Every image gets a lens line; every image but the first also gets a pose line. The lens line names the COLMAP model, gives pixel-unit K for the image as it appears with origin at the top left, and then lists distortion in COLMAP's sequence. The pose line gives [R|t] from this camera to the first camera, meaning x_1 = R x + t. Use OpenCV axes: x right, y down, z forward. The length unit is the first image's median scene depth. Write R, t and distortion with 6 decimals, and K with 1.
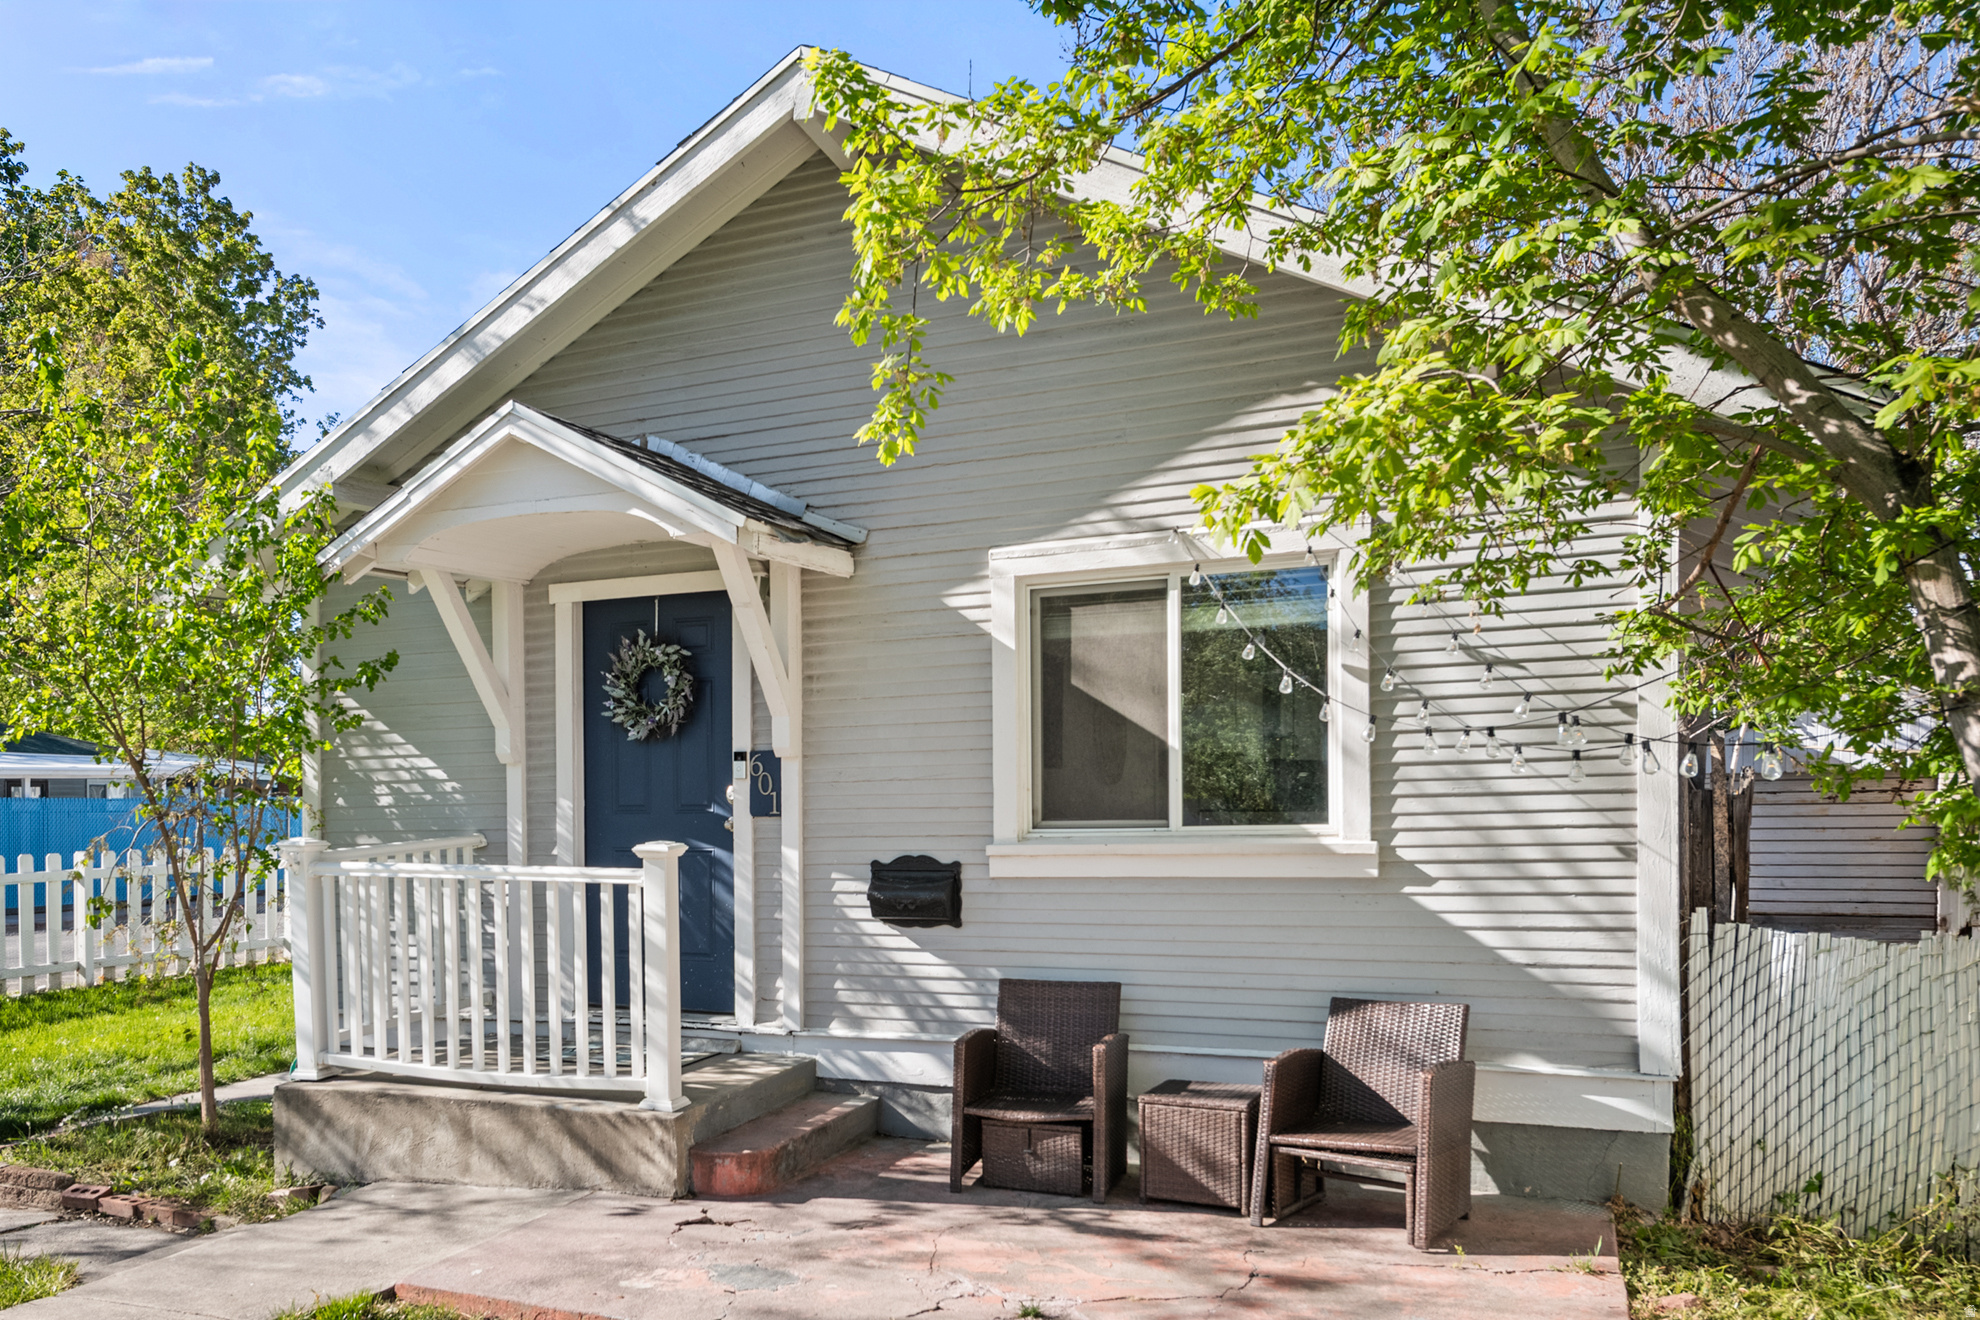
lens RADIAL K [[1513.0, 0, 991.8], [0, 1513.0, 825.7], [0, 0, 1]] dist [0.024062, -0.001313]
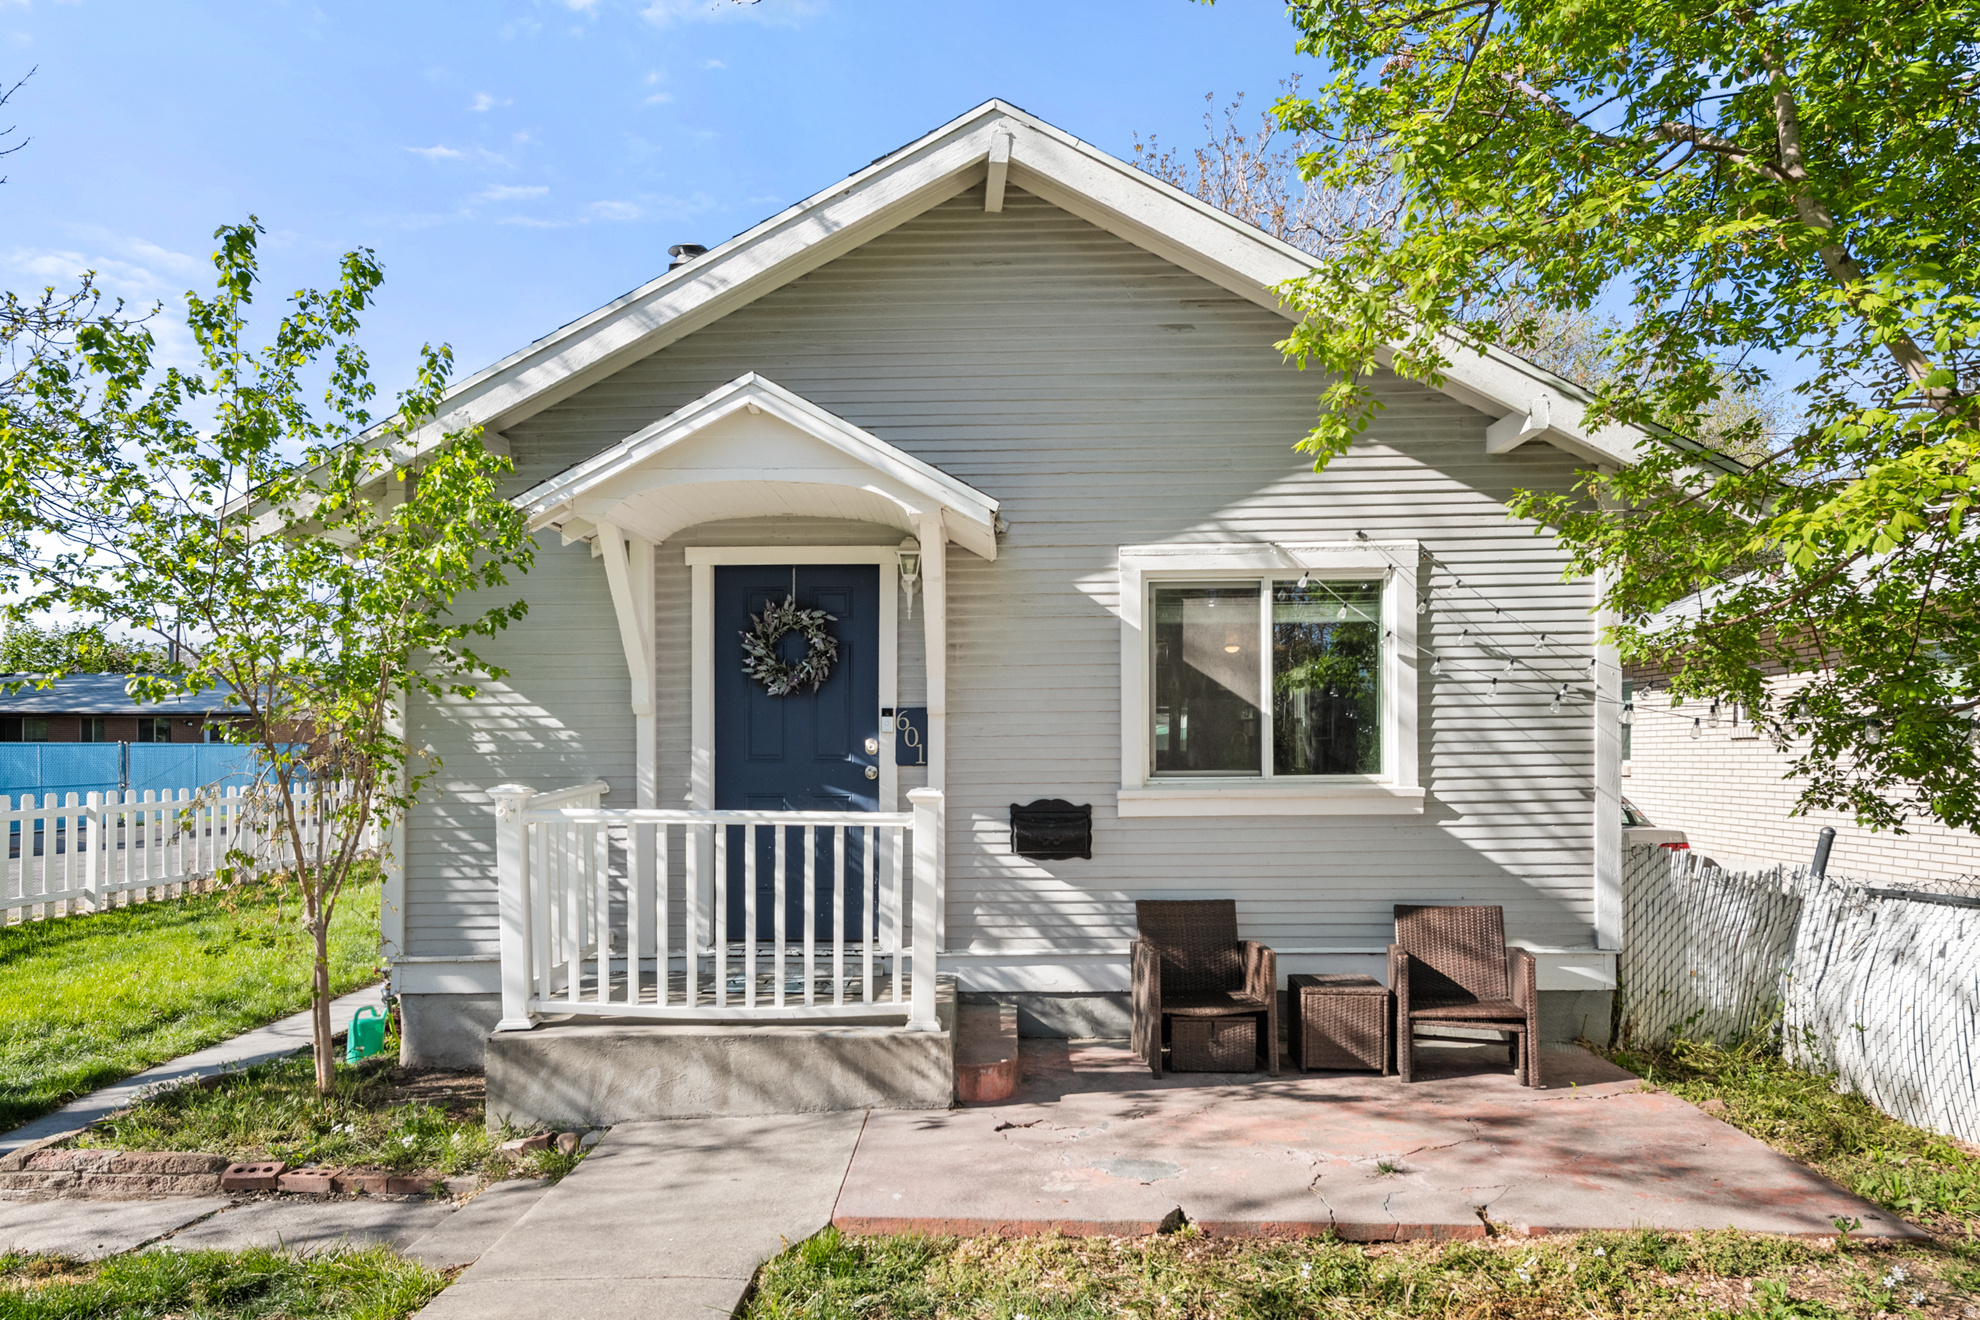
lens RADIAL K [[1183.1, 0, 983.3], [0, 1183.1, 771.2], [0, 0, 1]] dist [0.016808, -0.000001]
pose [[0.920851, 0.003820, 0.389896, -0.475730], [-0.003058, 0.999992, -0.002573, 0.000068], [-0.389903, 0.001177, 0.920855, 0.170769]]
